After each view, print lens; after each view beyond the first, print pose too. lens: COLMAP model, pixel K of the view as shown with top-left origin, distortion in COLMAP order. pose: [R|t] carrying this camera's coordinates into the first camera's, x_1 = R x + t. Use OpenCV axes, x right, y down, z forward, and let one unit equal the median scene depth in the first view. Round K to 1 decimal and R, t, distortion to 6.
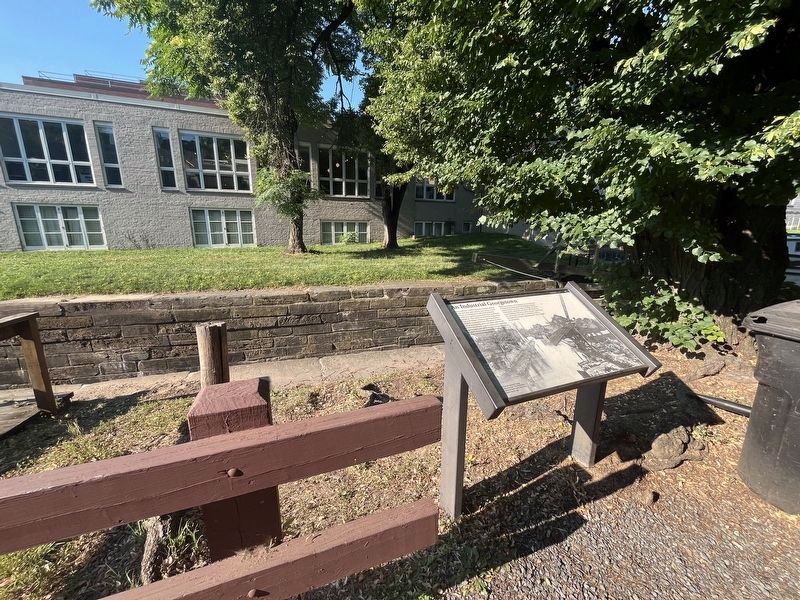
lens RADIAL K [[323.0, 0, 401.4], [0, 323.0, 301.3], [0, 0, 1]] dist [0.000757, 0.000147]
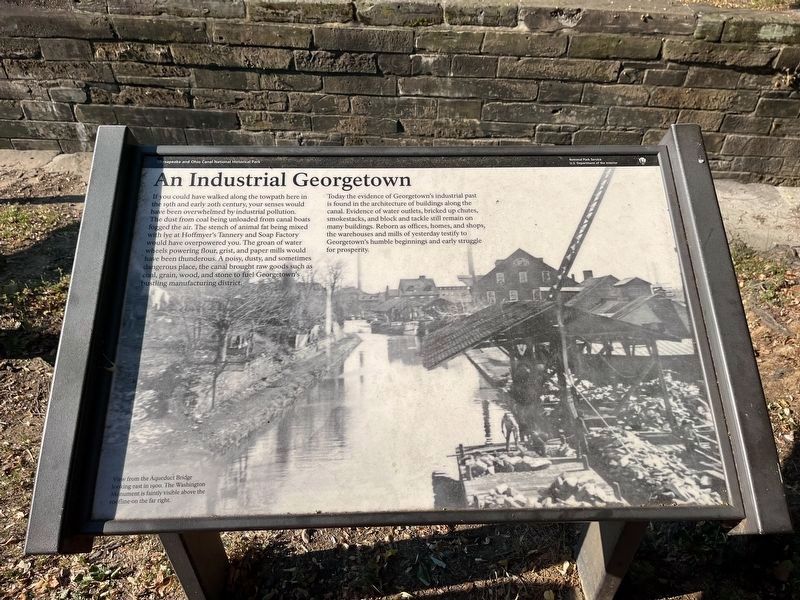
lens RADIAL K [[603.9, 0, 400.5], [0, 603.9, 299.3], [0, 0, 1]] dist [0.031237, -0.038021]
pose [[0.937571, 0.223717, -0.266292, 0.112275], [-0.089793, 0.895407, 0.436101, -0.031582], [0.336003, -0.384965, 0.859595, 0.100454]]
